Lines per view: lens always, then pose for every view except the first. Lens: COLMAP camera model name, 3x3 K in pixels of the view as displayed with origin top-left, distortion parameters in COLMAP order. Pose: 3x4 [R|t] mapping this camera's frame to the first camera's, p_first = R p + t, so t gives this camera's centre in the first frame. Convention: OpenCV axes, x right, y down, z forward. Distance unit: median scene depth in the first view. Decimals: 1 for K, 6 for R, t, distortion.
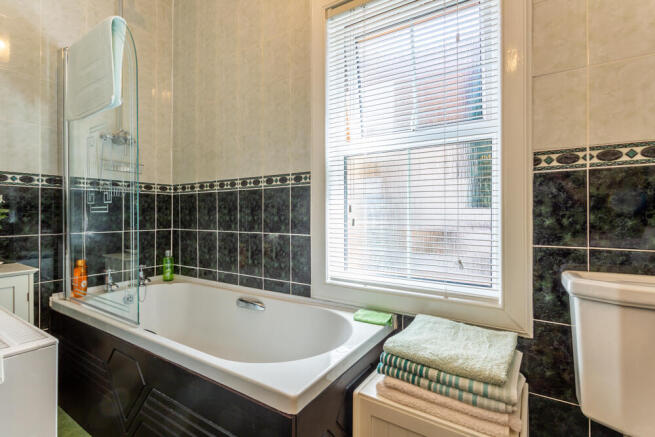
lens RADIAL K [[310.1, 0, 328.8], [0, 310.1, 211.7], [0, 0, 1]] dist [-0.002584, -0.000112]
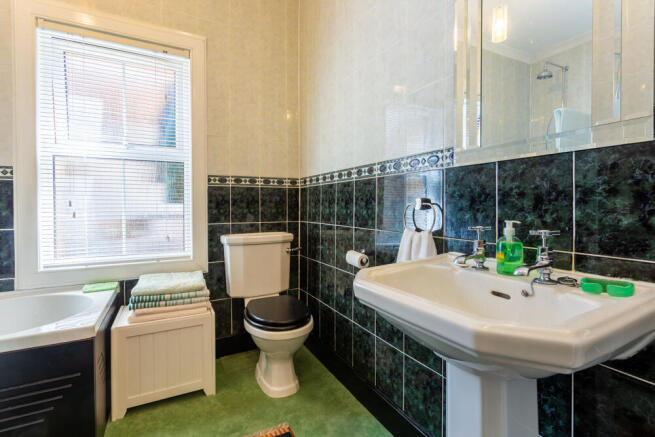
lens RADIAL K [[310.1, 0, 328.8], [0, 310.1, 211.7], [0, 0, 1]] dist [-0.002584, -0.000112]
pose [[0.476354, -0.016100, 0.879106, -0.673572], [-0.003399, 0.999791, 0.020152, -0.008015], [-0.879247, -0.012588, 0.476200, -0.574069]]
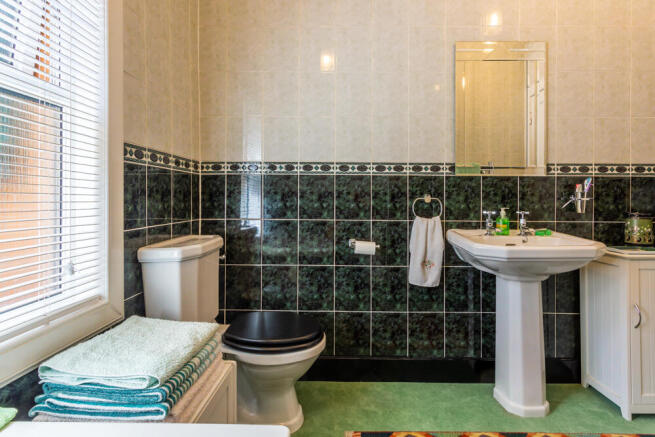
lens RADIAL K [[321.2, 0, 330.6], [0, 321.2, 202.8], [0, 0, 1]] dist [-0.001849, -0.000063]
pose [[-0.540667, -0.004489, 0.841225, -0.646362], [-0.006461, 0.999978, 0.001183, 0.008164], [-0.841212, -0.004796, -0.540684, 1.013477]]
